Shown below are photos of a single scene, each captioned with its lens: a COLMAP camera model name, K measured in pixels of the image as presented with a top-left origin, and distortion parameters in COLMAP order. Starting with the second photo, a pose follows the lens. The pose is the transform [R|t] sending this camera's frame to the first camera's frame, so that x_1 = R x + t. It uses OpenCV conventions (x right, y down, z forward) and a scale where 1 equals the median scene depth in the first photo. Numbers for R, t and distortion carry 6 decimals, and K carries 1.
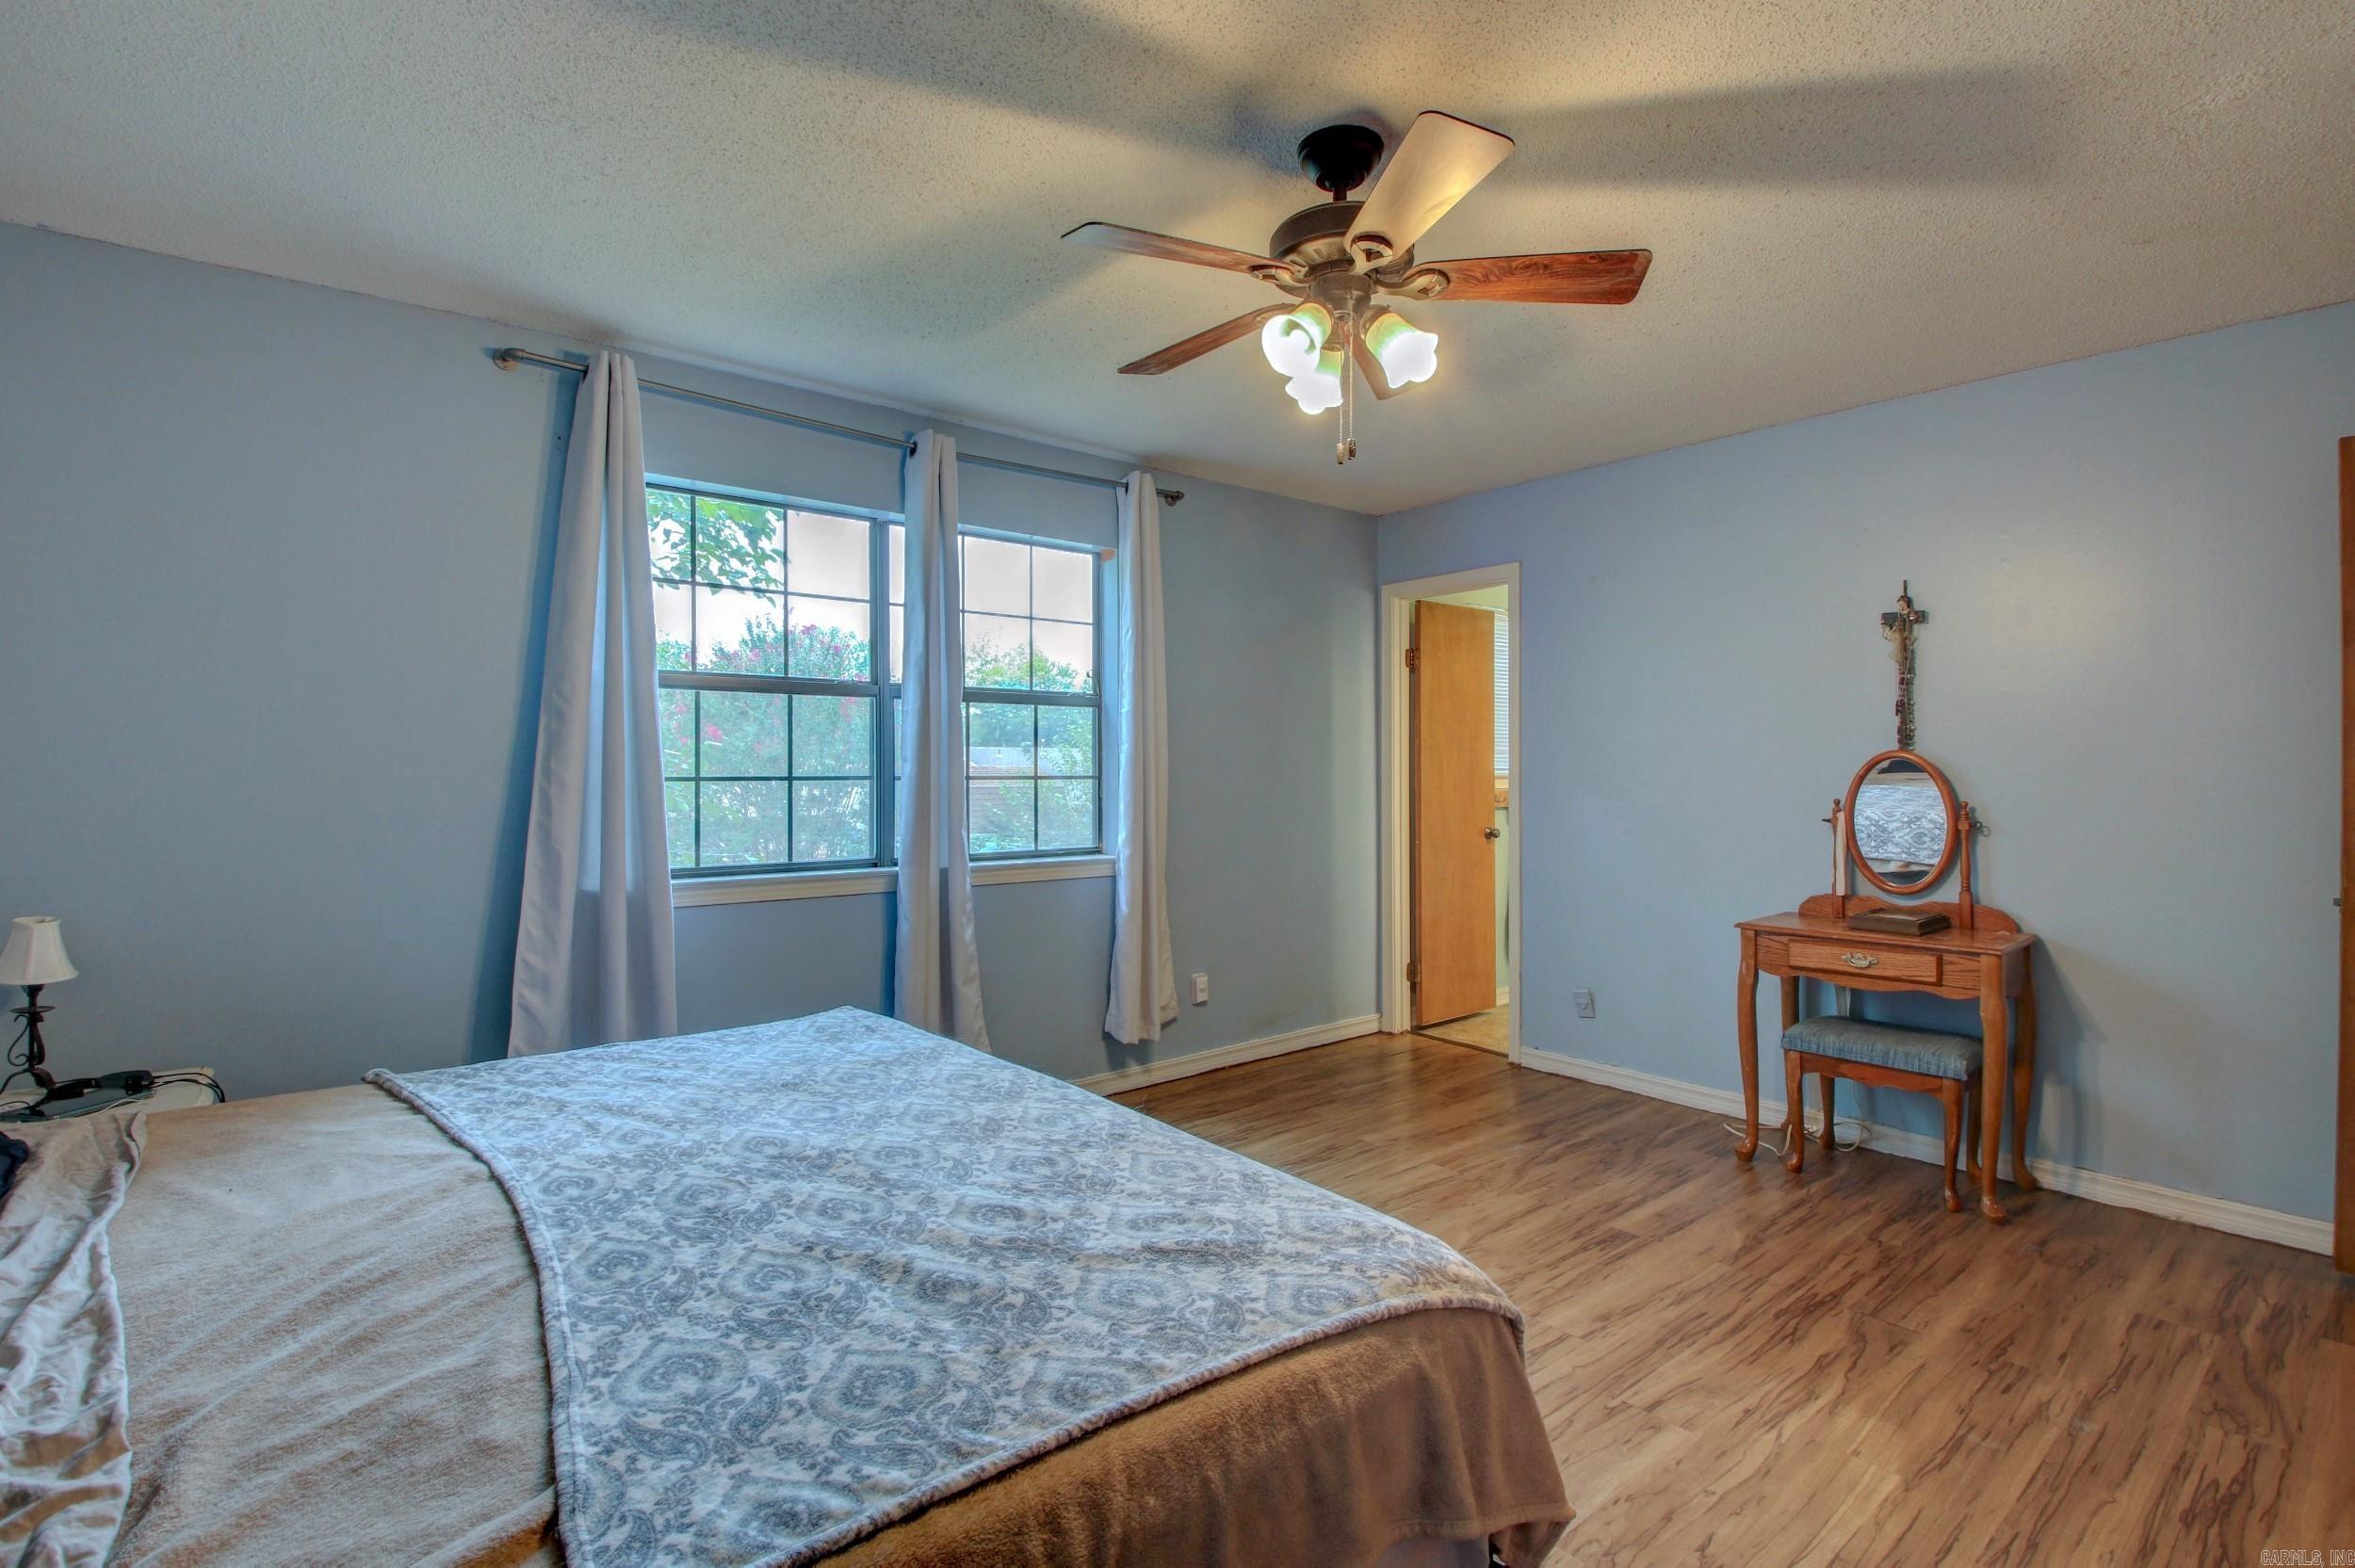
lens RADIAL K [[1094.2, 0, 1176.5], [0, 1094.2, 776.6], [0, 0, 1]] dist [0.022948, -0.030076]
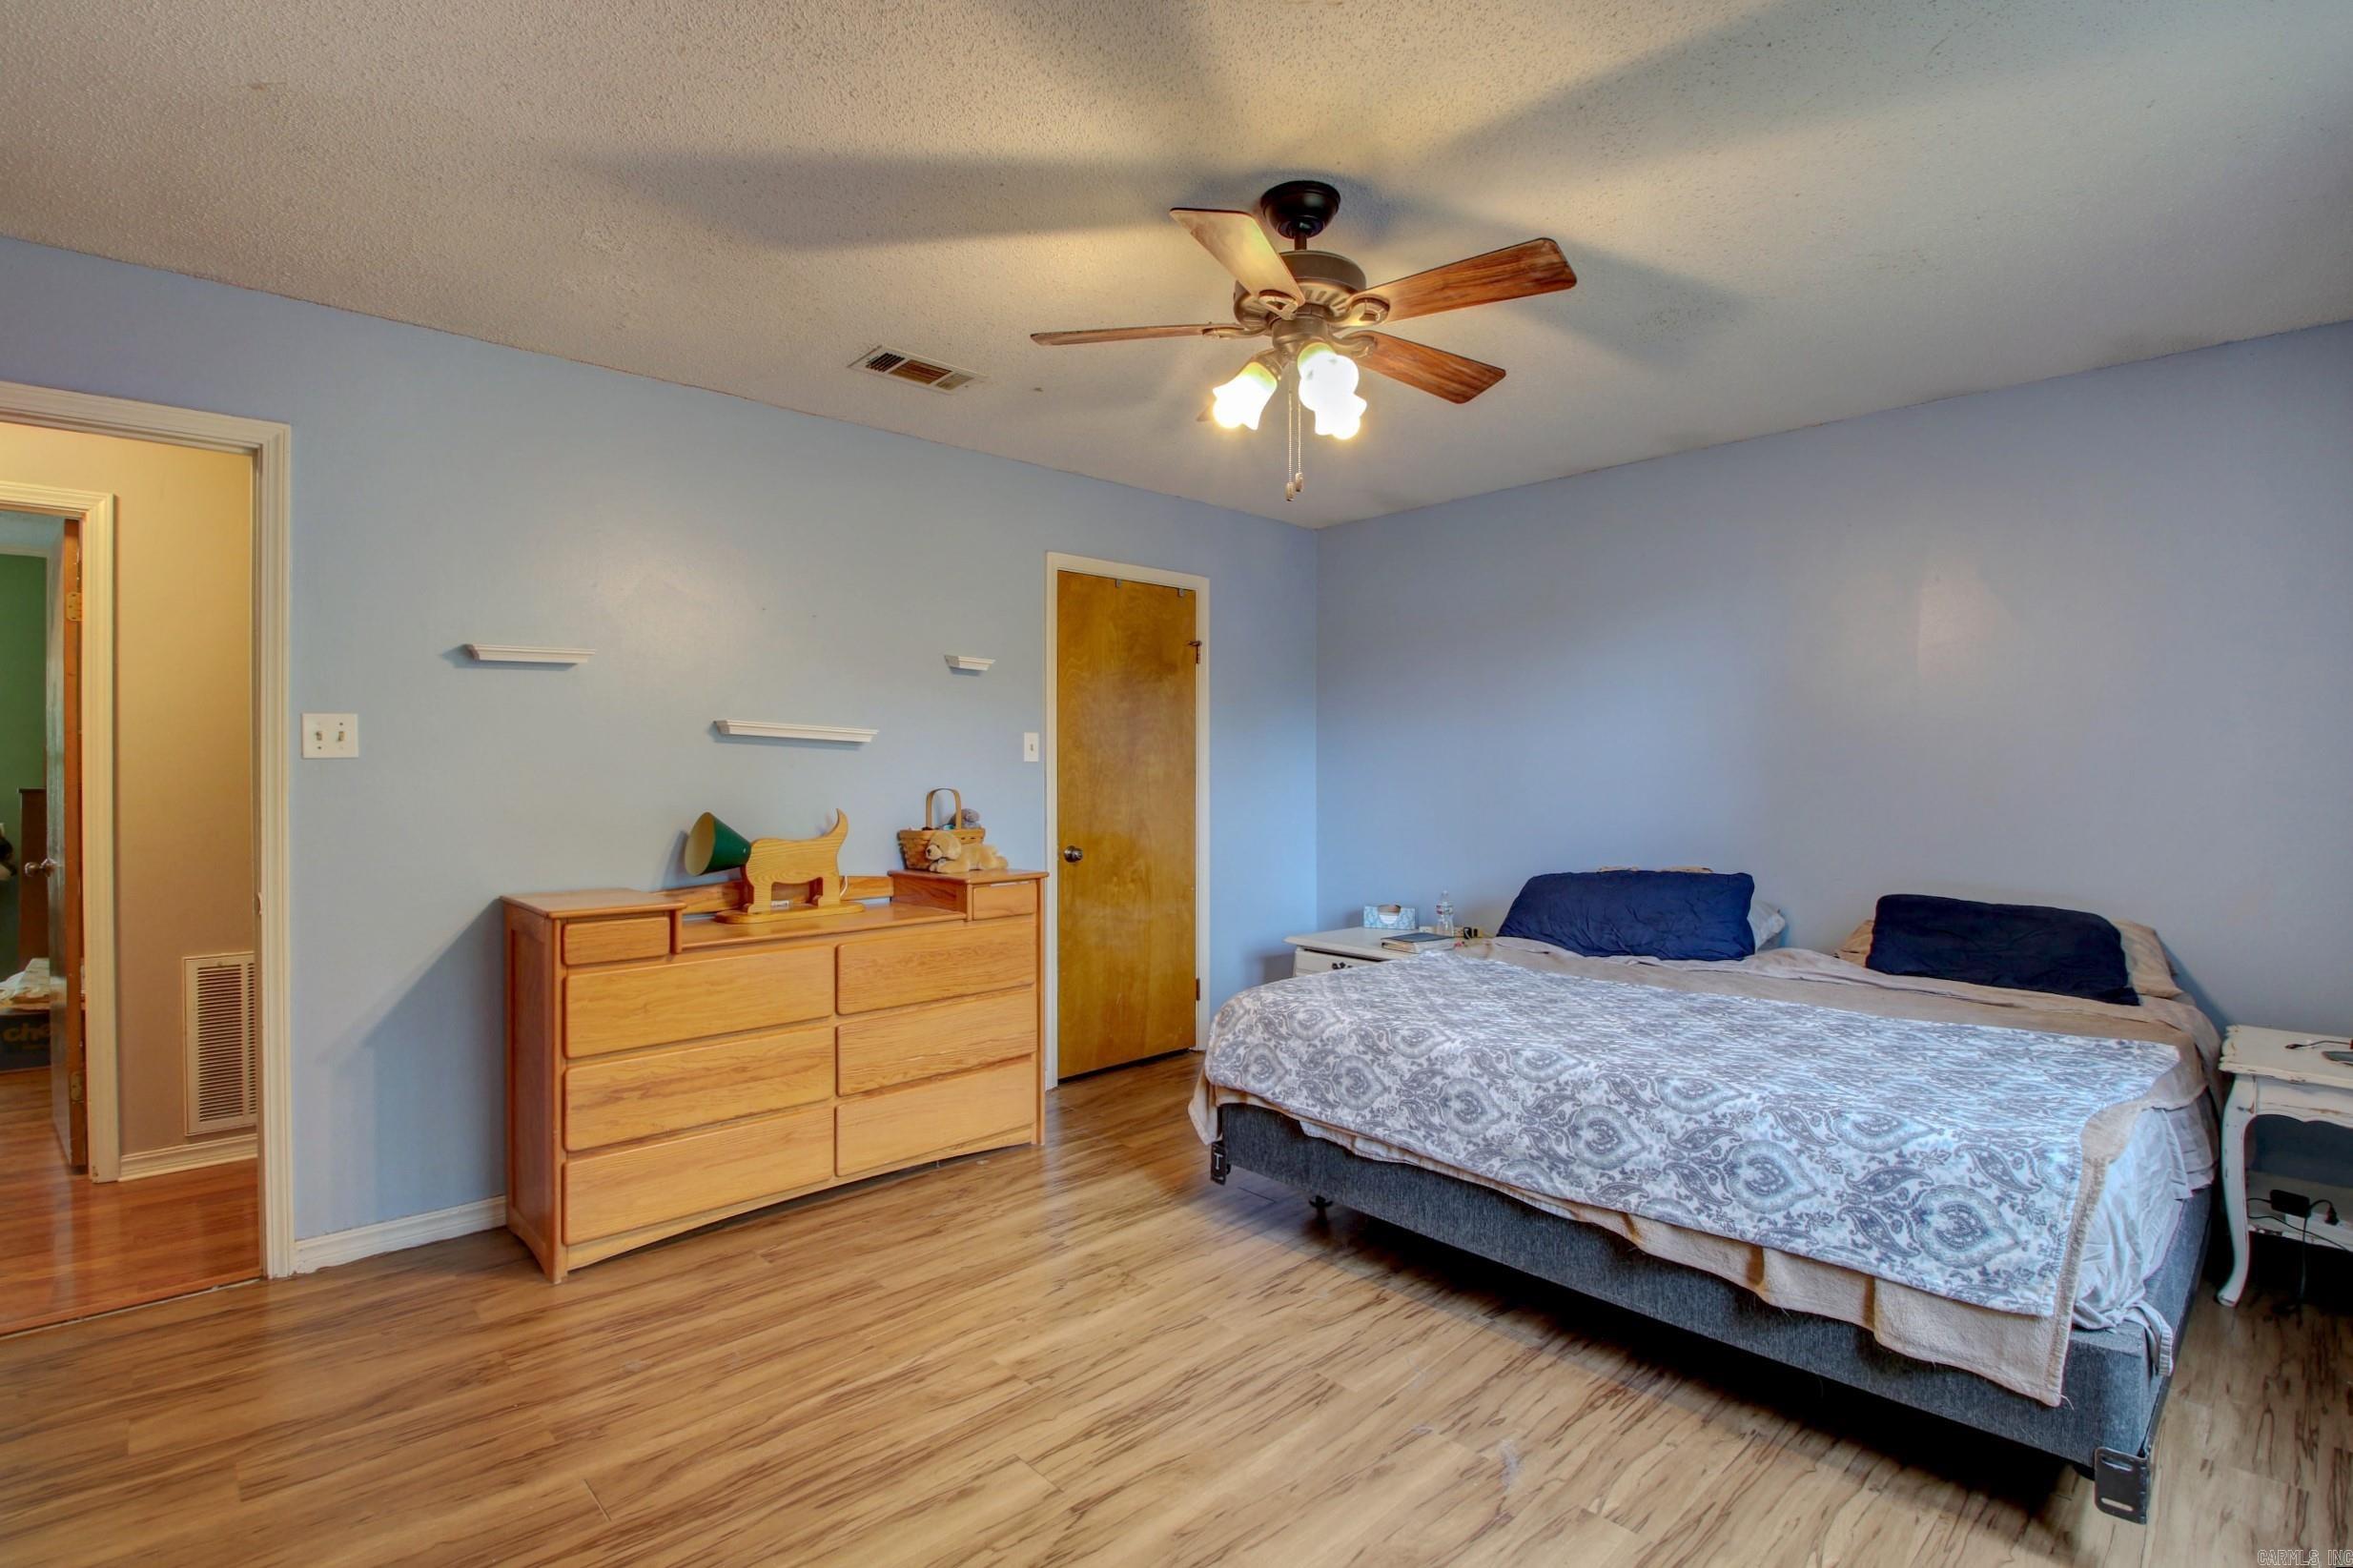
lens RADIAL K [[1093.3, 0, 1175.5], [0, 1093.3, 776.6], [0, 0, 1]] dist [0.022948, -0.030076]
pose [[-0.997756, 0.008929, -0.066353, 0.340451], [0.008971, 0.999960, -0.000334, 0.005942], [0.066347, -0.000928, -0.997796, 2.057141]]
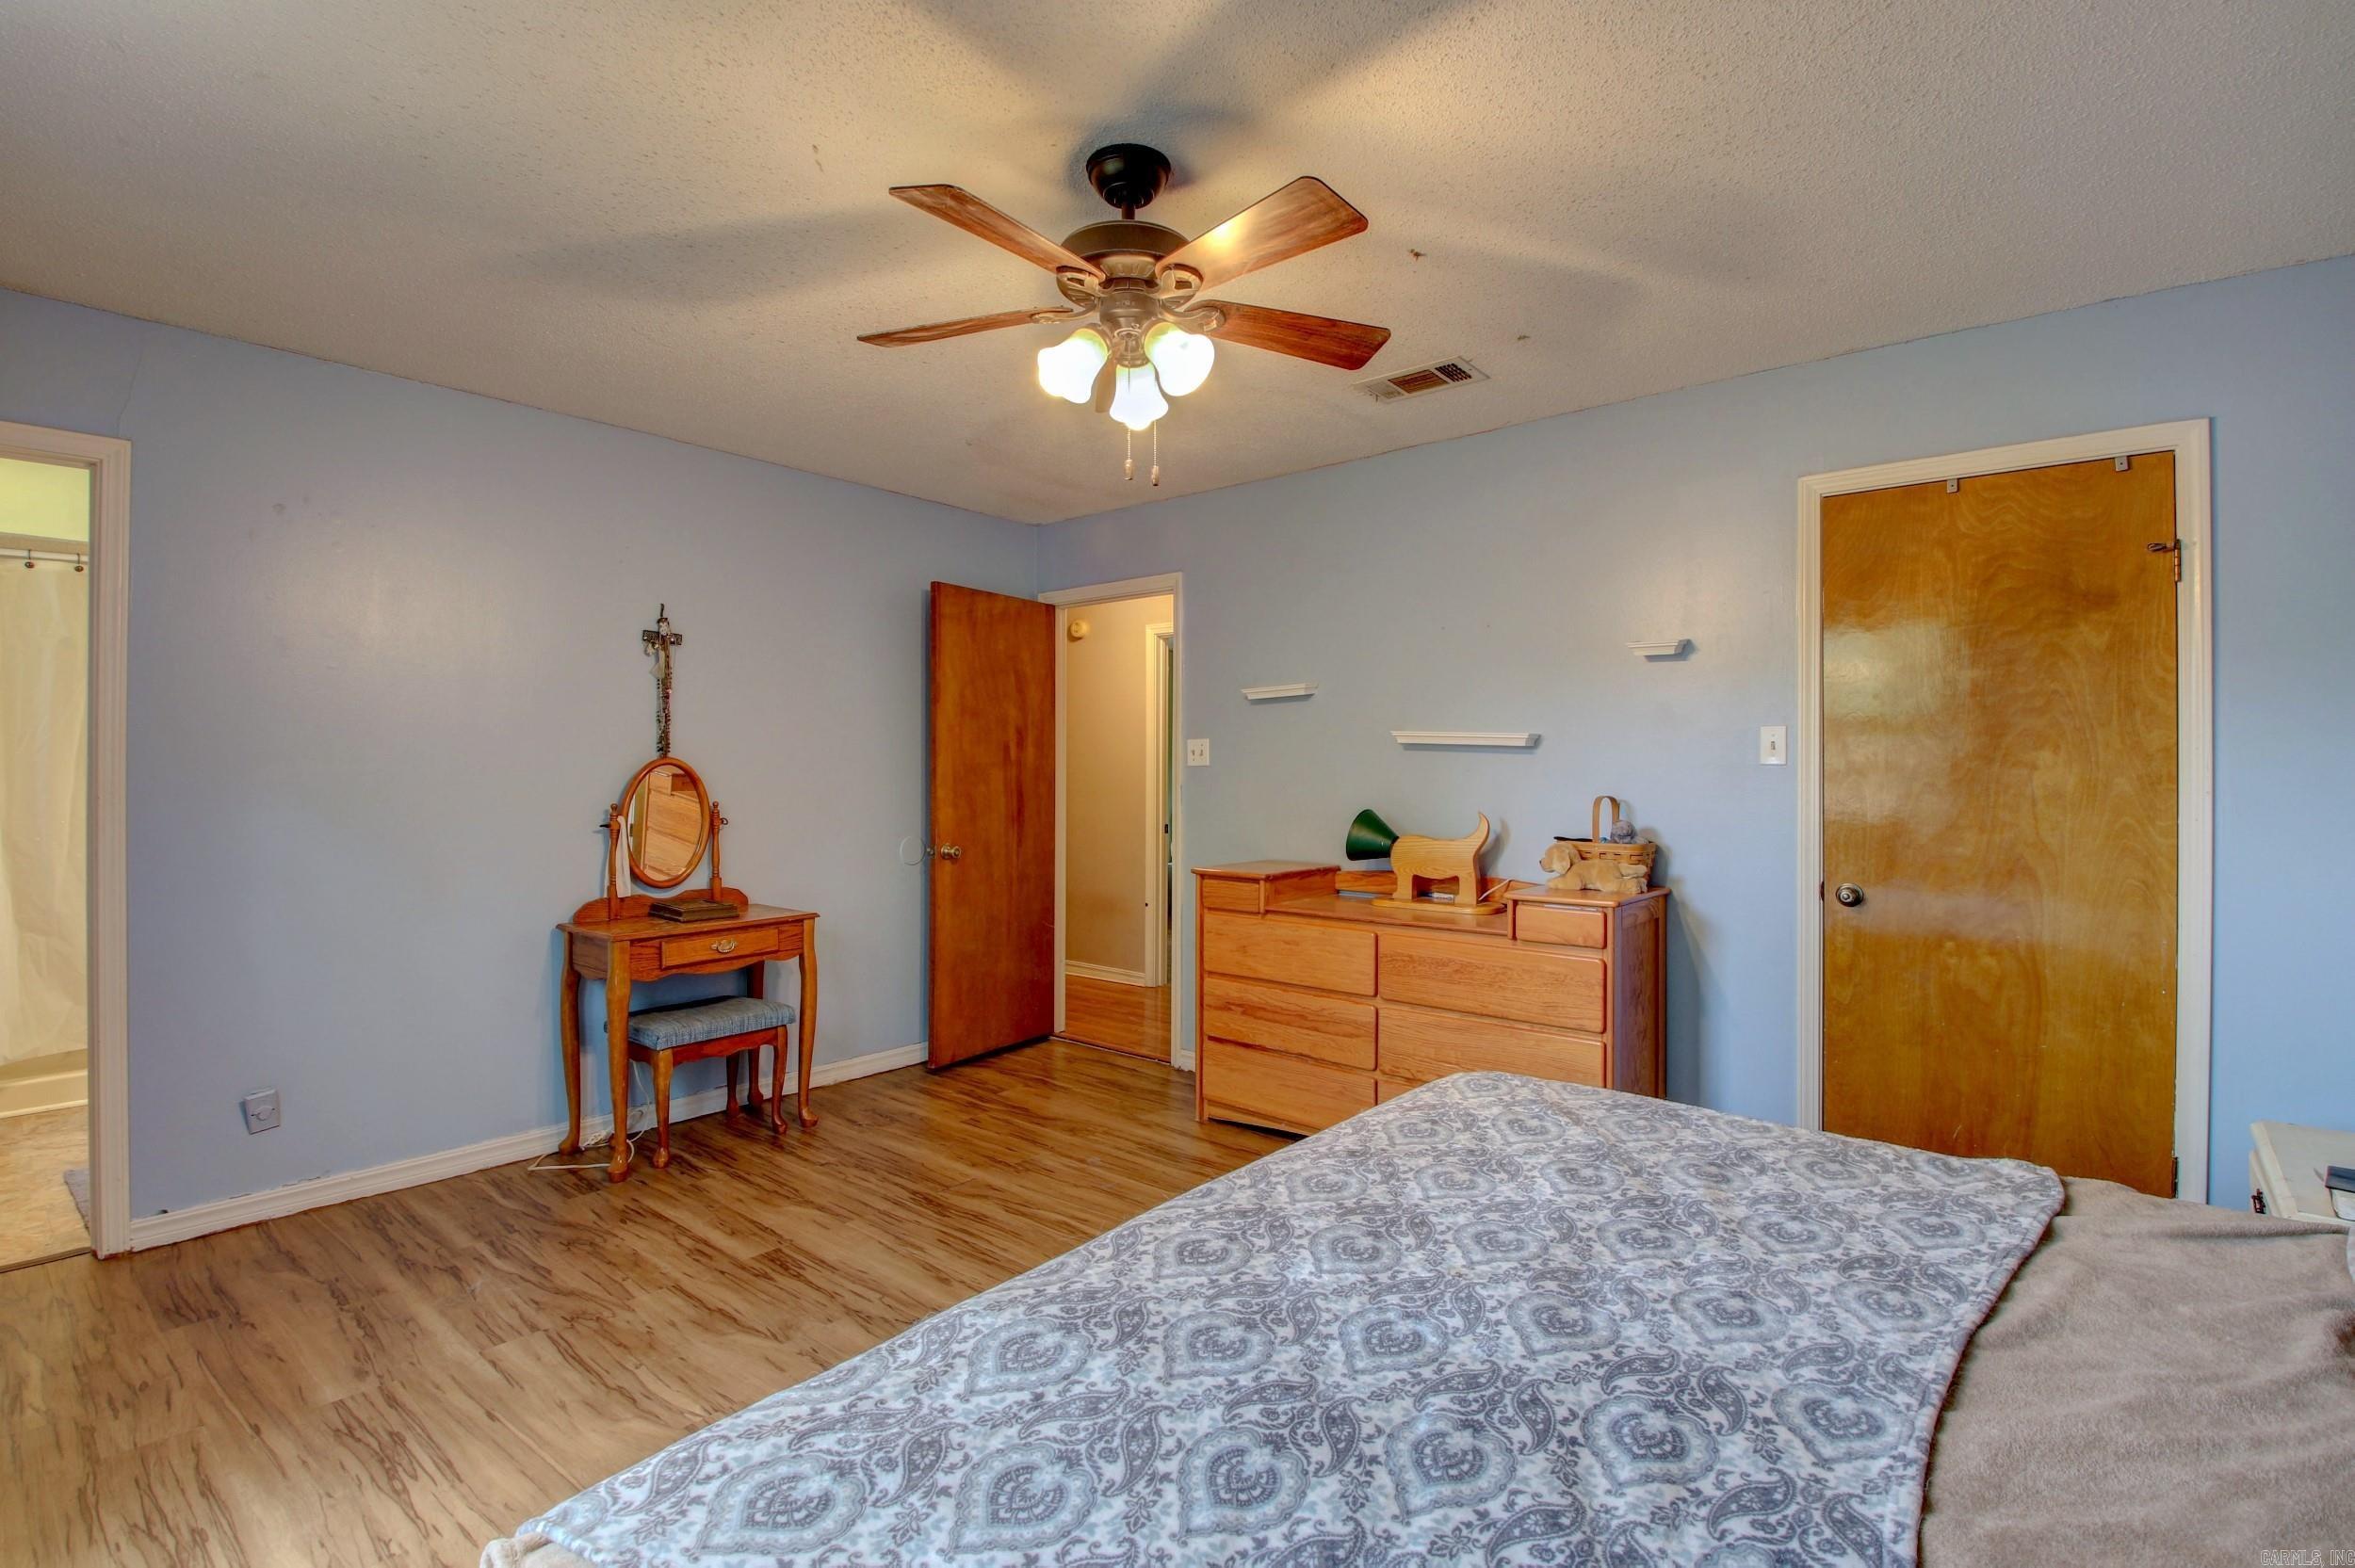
lens RADIAL K [[1094.2, 0, 1176.5], [0, 1094.2, 776.6], [0, 0, 1]] dist [0.022948, -0.030076]
pose [[-0.190316, -0.006888, 0.981699, -0.850326], [0.000970, 0.999974, 0.007204, -0.019362], [-0.981722, 0.002324, -0.190305, 1.147511]]
